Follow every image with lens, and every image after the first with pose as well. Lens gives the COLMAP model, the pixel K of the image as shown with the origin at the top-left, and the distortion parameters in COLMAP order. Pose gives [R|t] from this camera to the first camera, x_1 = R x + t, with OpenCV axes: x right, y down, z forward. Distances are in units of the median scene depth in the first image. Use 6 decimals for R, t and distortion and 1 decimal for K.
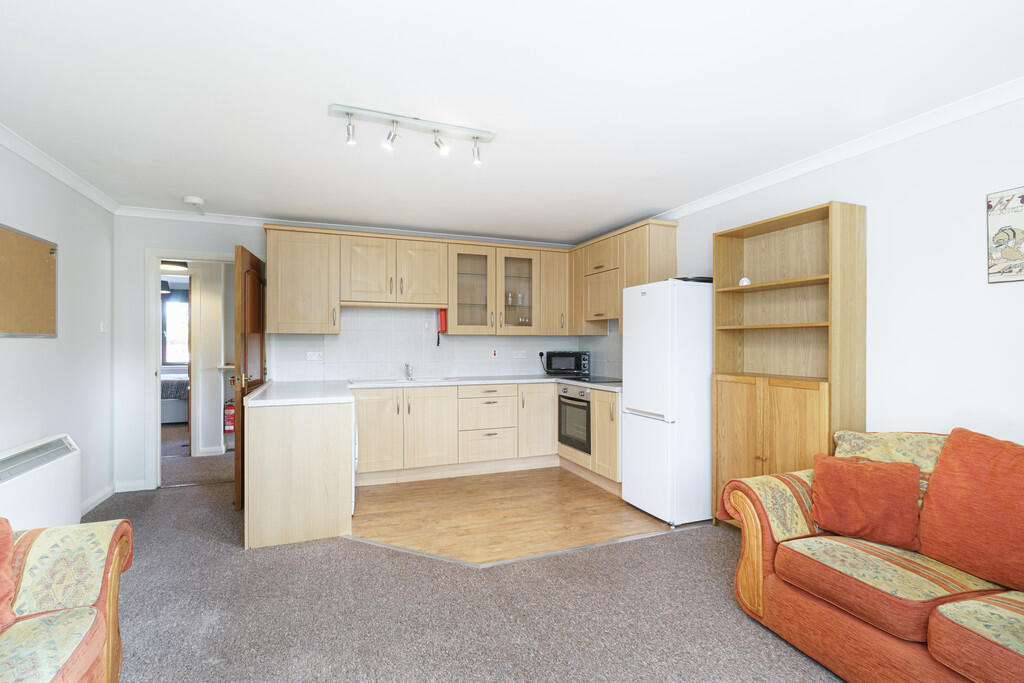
lens RADIAL K [[462.4, 0, 505.9], [0, 462.4, 342.3], [0, 0, 1]] dist [0.000263, 0.000045]
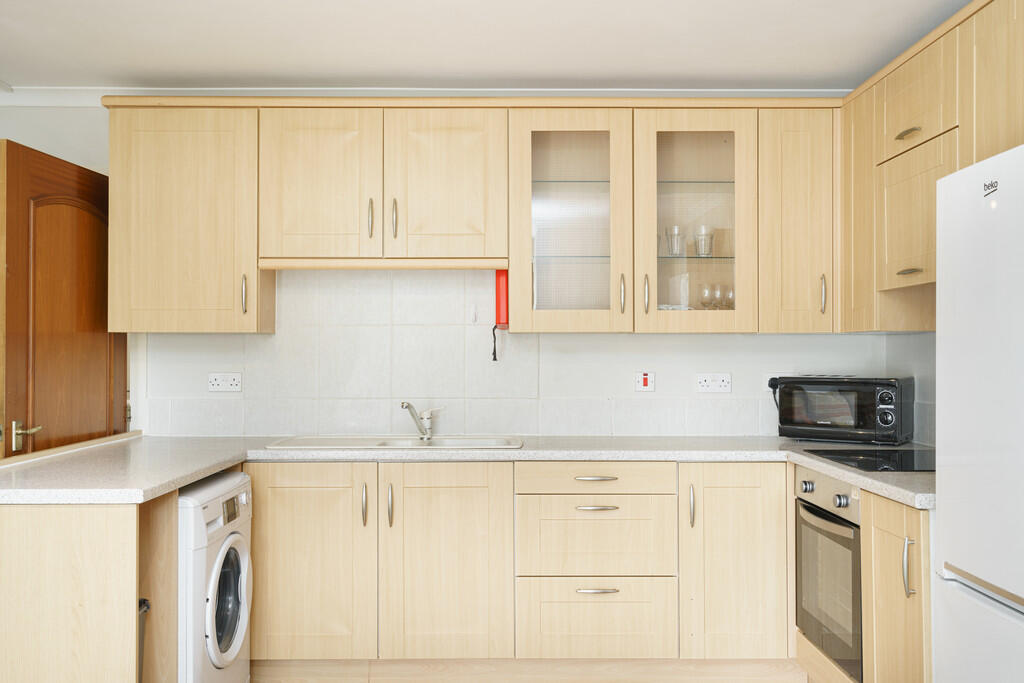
lens RADIAL K [[912.5, 0, 512.0], [0, 912.5, 341.5], [0, 0, 1]] dist [0.009102, 0.004392]
pose [[0.934481, -0.004070, -0.355990, 0.164314], [-0.000616, 0.999915, -0.013051, 0.001579], [0.356013, 0.012415, 0.934399, 0.255505]]
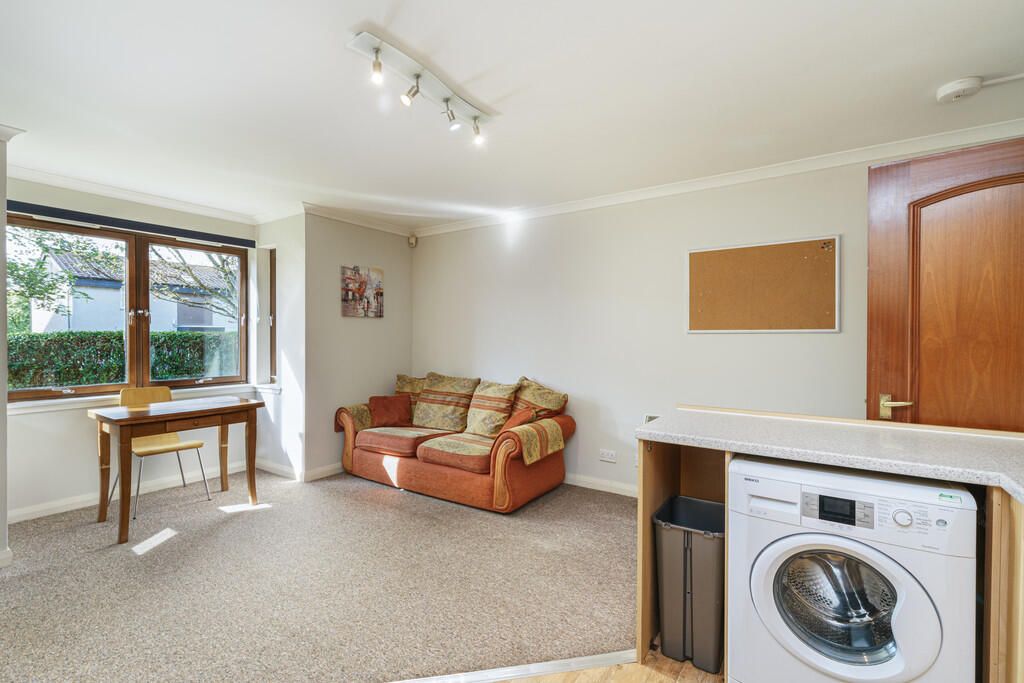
lens RADIAL K [[462.4, 0, 505.9], [0, 462.4, 342.3], [0, 0, 1]] dist [0.000263, 0.000045]
pose [[-0.833146, 0.004549, -0.553035, 0.091505], [-0.001378, 0.999946, 0.010301, -0.001766], [0.553052, 0.009344, -0.833094, 0.942827]]
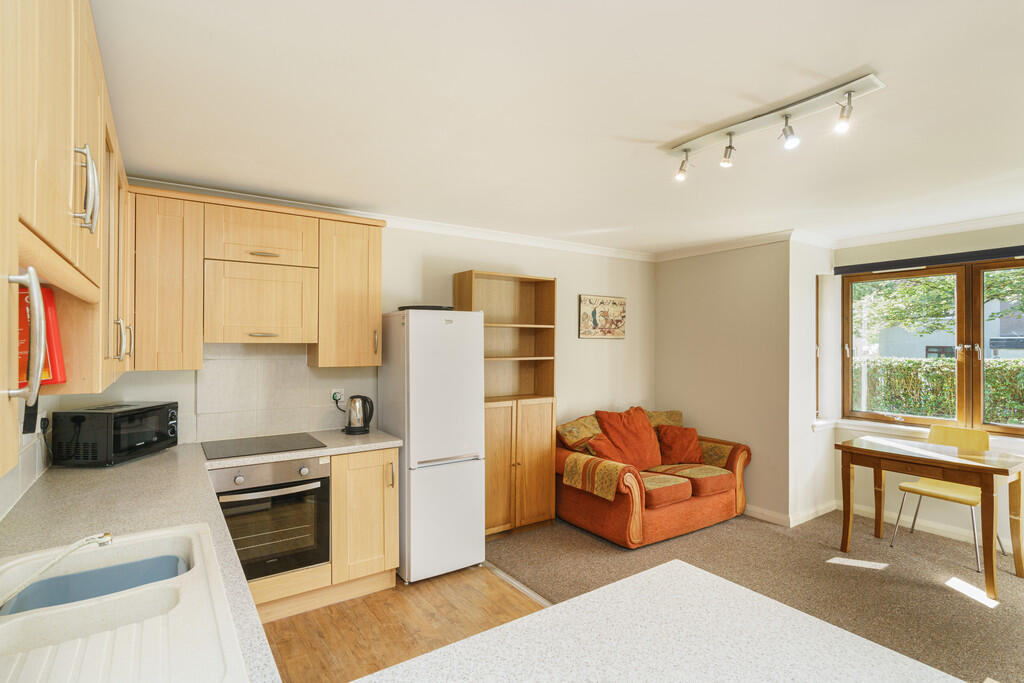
lens RADIAL K [[507.6, 0, 509.9], [0, 507.6, 343.1], [0, 0, 1]] dist [0.002853, 0.001080]
pose [[-0.224834, -0.000677, 0.974397, -0.489179], [-0.004969, 0.999988, -0.000452, -0.048579], [-0.974384, -0.004944, -0.224834, 0.827391]]
